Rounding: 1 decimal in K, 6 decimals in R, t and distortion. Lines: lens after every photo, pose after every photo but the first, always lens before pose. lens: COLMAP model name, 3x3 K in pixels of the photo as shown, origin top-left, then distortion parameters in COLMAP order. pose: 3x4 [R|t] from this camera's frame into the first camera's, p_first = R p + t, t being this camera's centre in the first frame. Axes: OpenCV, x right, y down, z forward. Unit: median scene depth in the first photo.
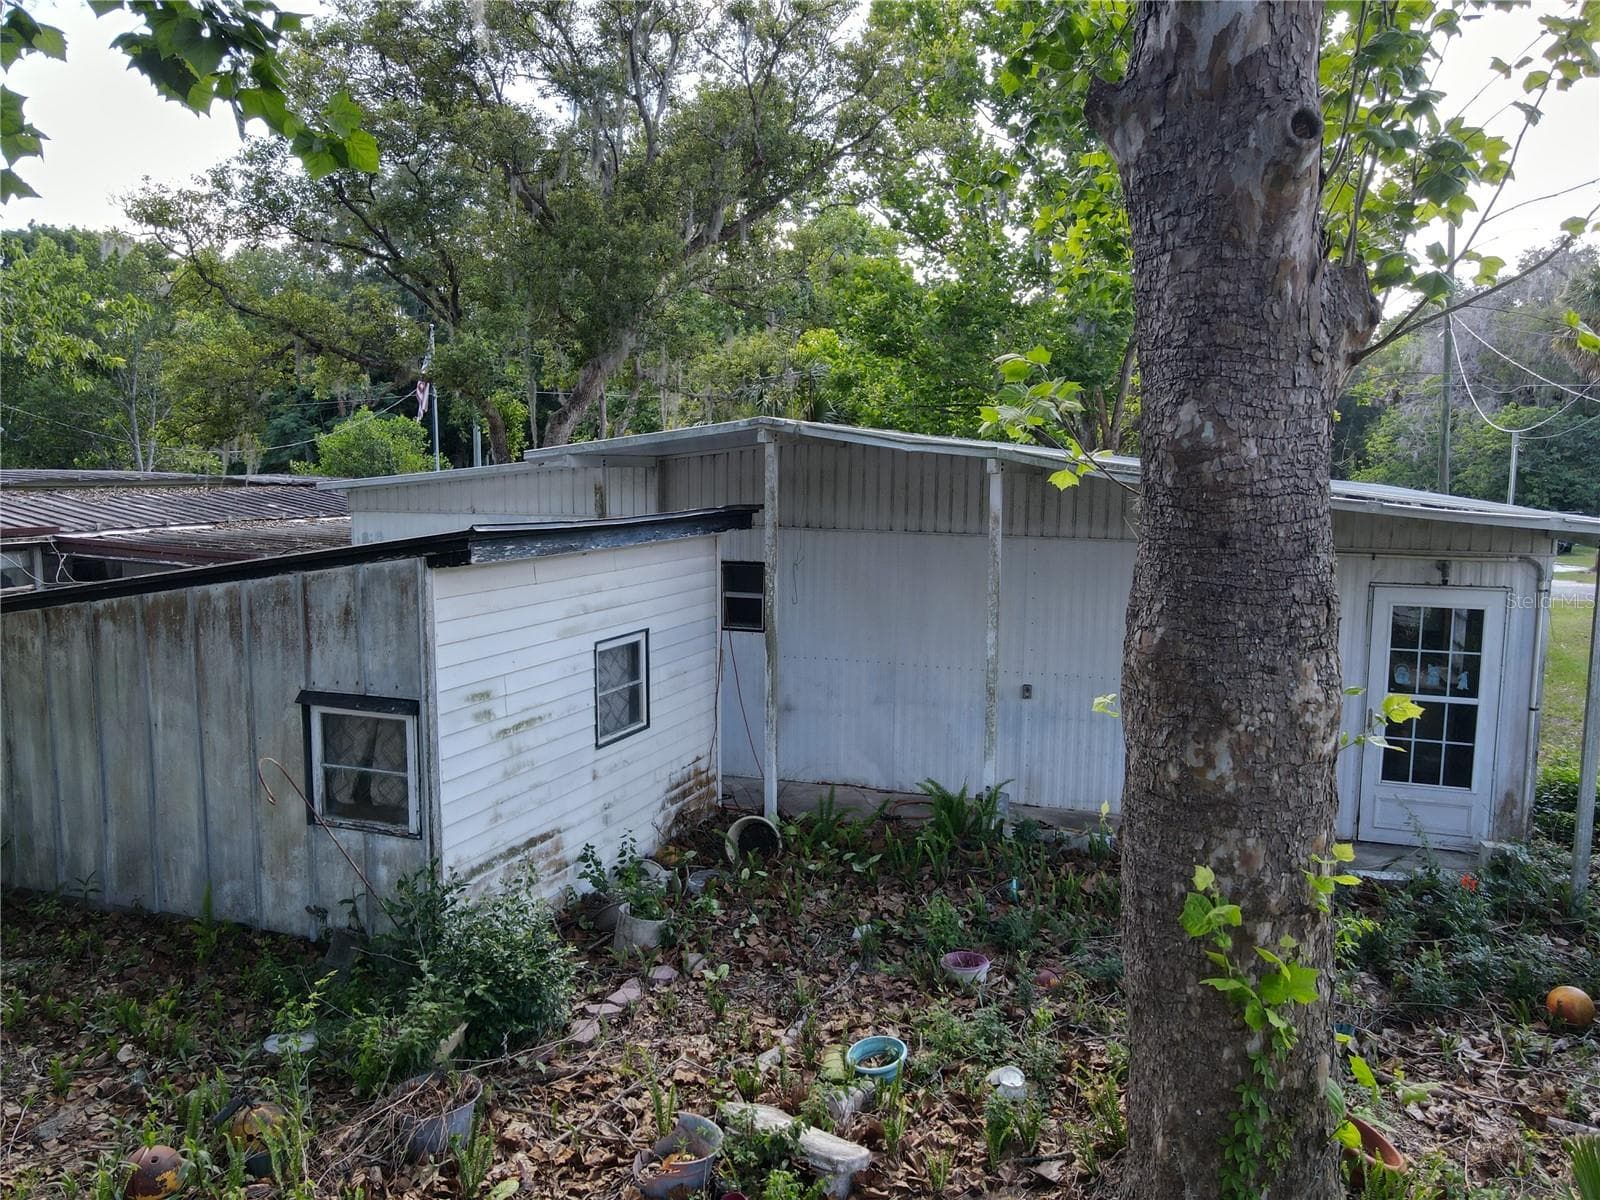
lens RADIAL K [[1176.4, 0, 798.1], [0, 1176.4, 597.8], [0, 0, 1]] dist [0.008896, 0.004295]
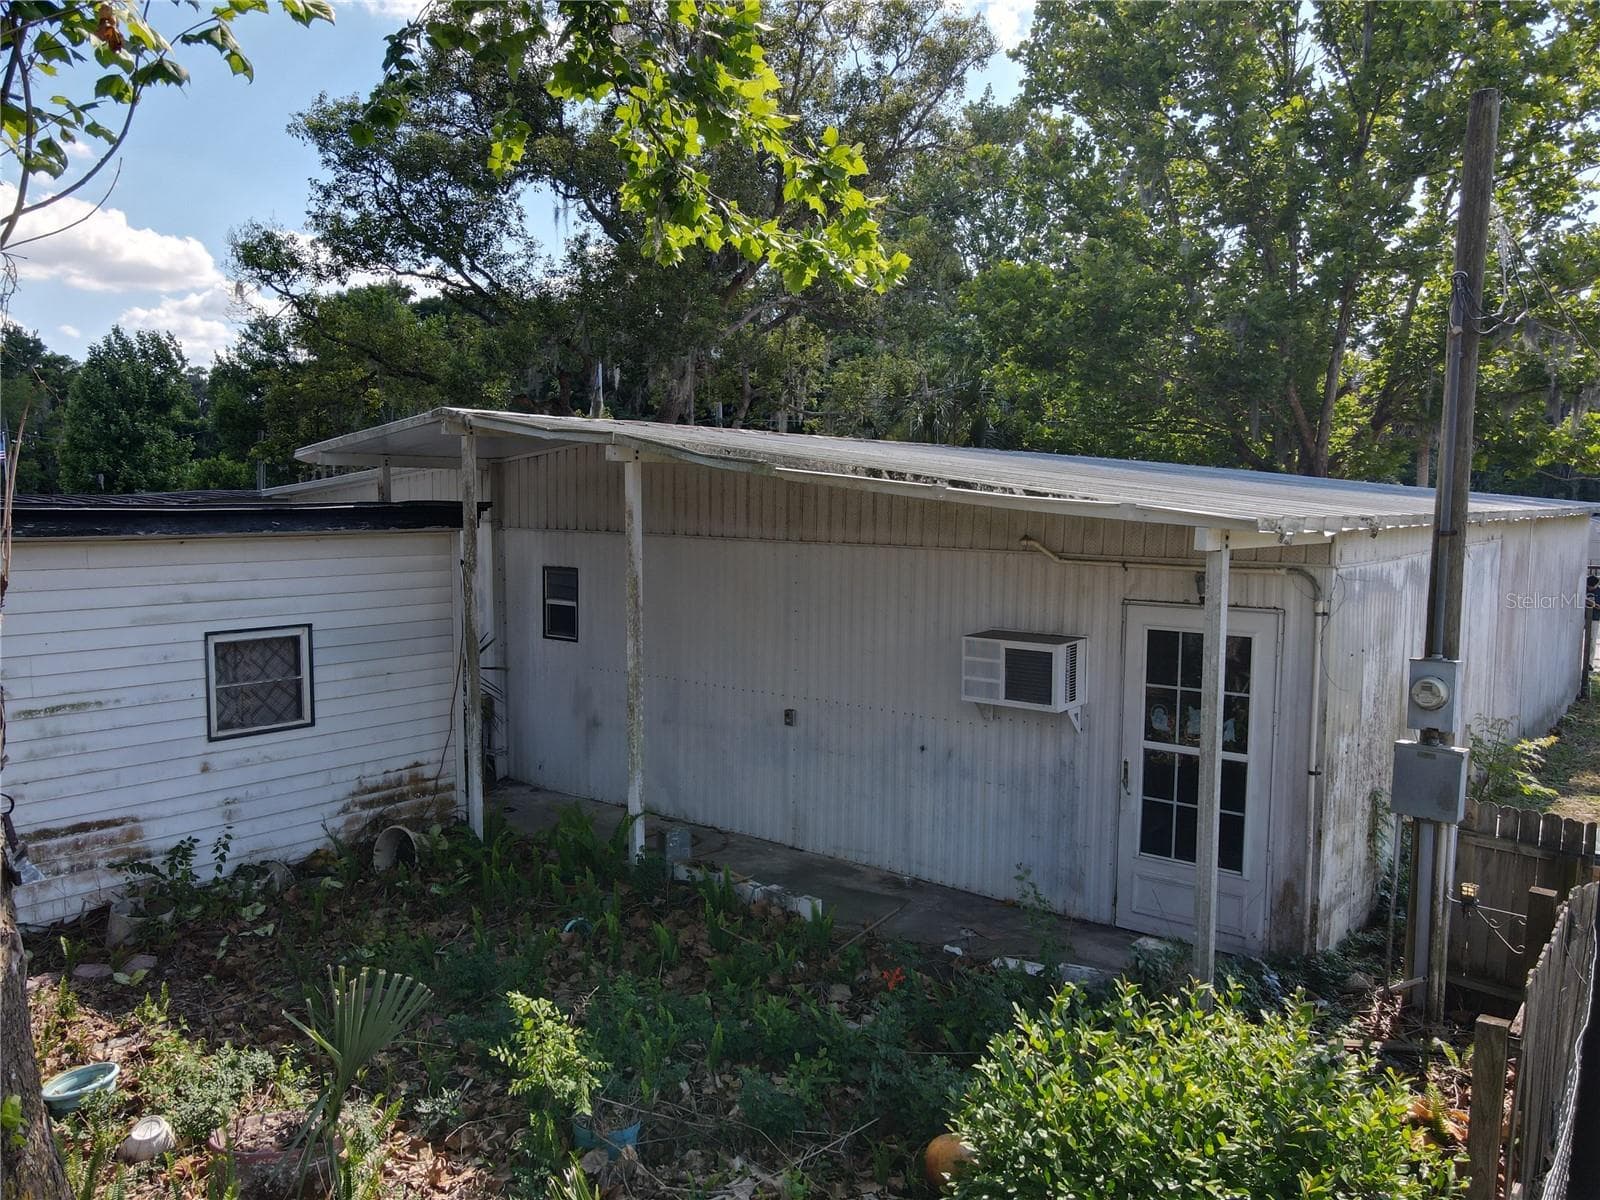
lens RADIAL K [[1176.4, 0, 800.3], [0, 1176.4, 603.3], [0, 0, 1]] dist [0.008896, 0.004295]
pose [[0.950509, 0.027473, -0.309480, 0.554698], [-0.035160, 0.999196, -0.019288, 0.013459], [0.308701, 0.029215, 0.950710, 0.193934]]
